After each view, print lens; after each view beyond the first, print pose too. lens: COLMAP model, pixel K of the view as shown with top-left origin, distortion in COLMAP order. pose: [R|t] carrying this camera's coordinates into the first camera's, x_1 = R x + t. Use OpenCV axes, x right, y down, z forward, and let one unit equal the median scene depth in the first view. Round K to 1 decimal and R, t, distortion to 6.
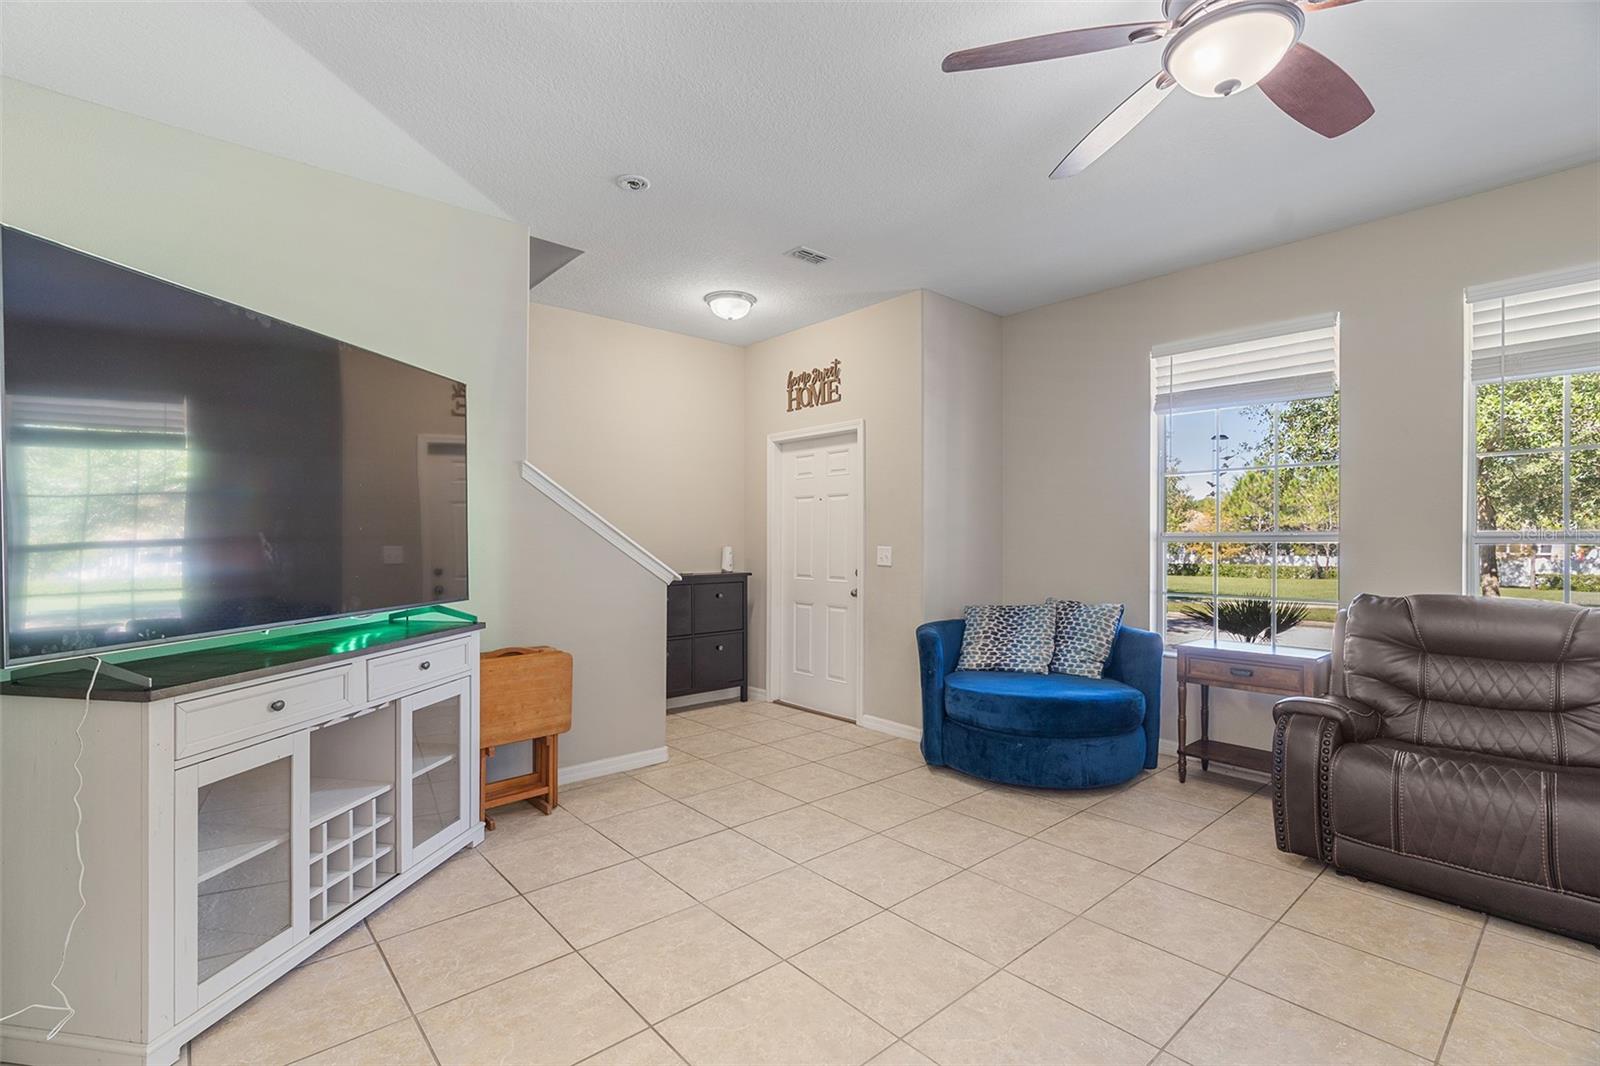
lens RADIAL K [[723.6, 0, 801.4], [0, 723.6, 540.4], [0, 0, 1]] dist [-0.010861, 0.002556]
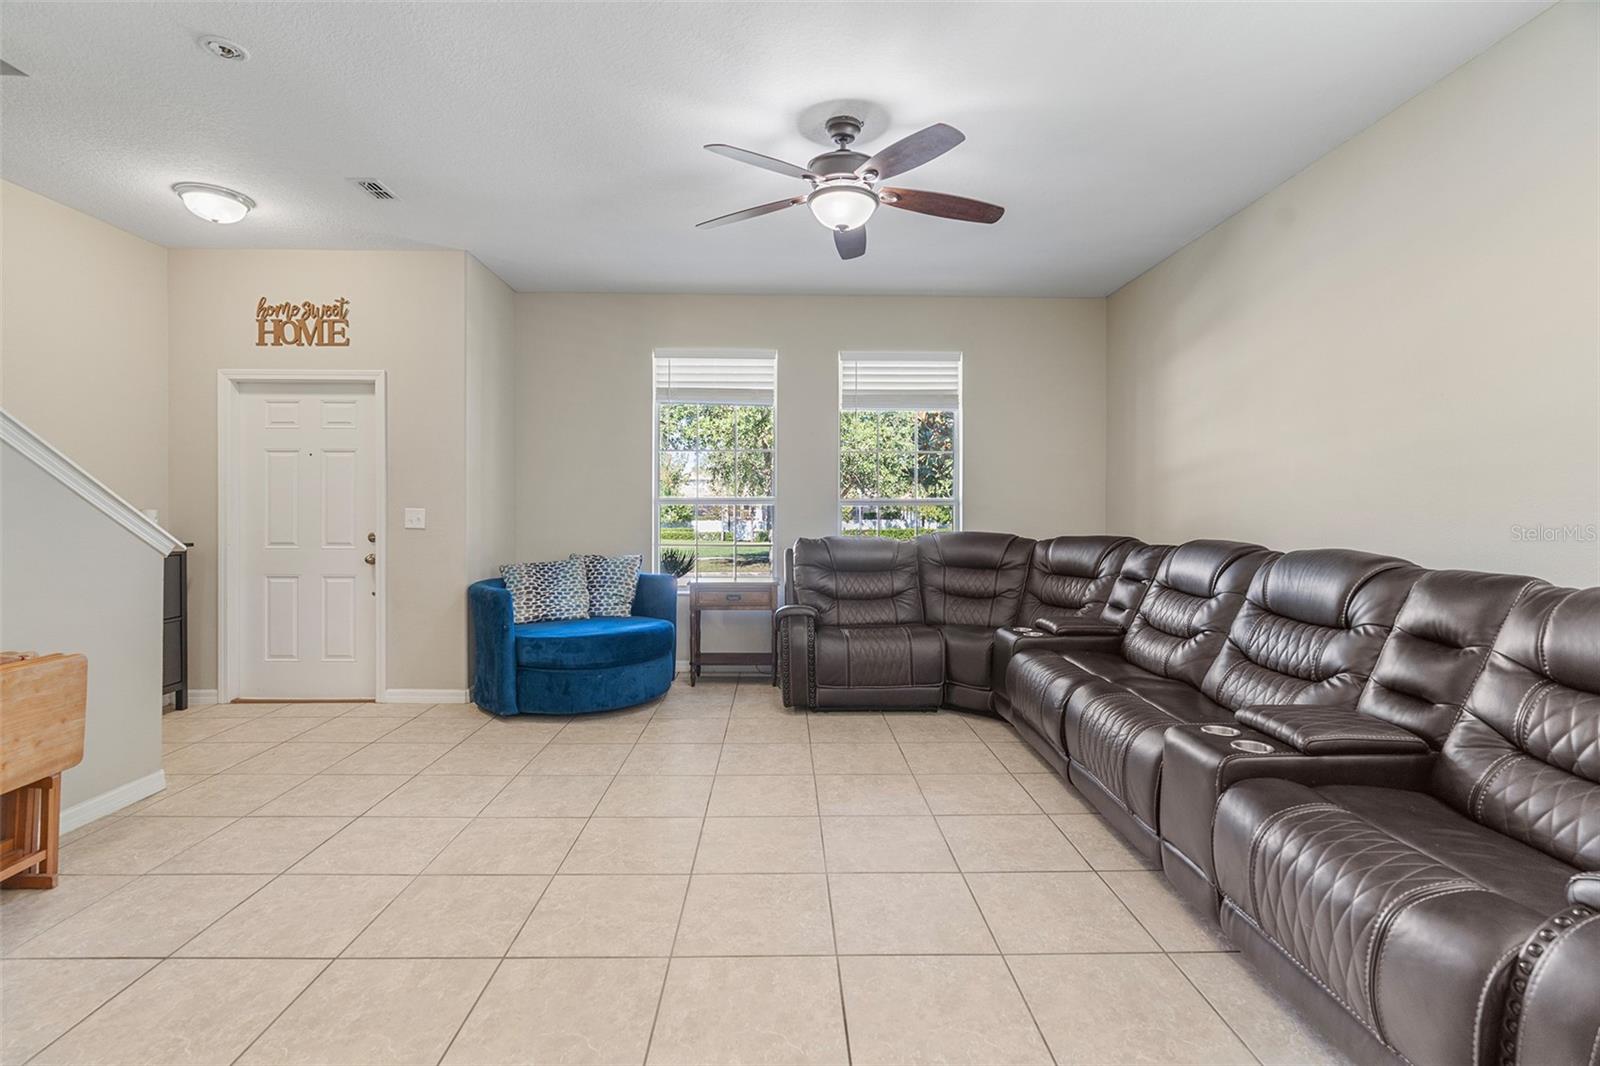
lens RADIAL K [[723.6, 0, 797.4], [0, 723.6, 516.5], [0, 0, 1]] dist [-0.010861, 0.002556]
pose [[0.644566, -0.007594, 0.764511, -0.327943], [-0.001953, 0.999931, 0.011579, 0.008003], [-0.764547, -0.008956, 0.644506, 0.001055]]
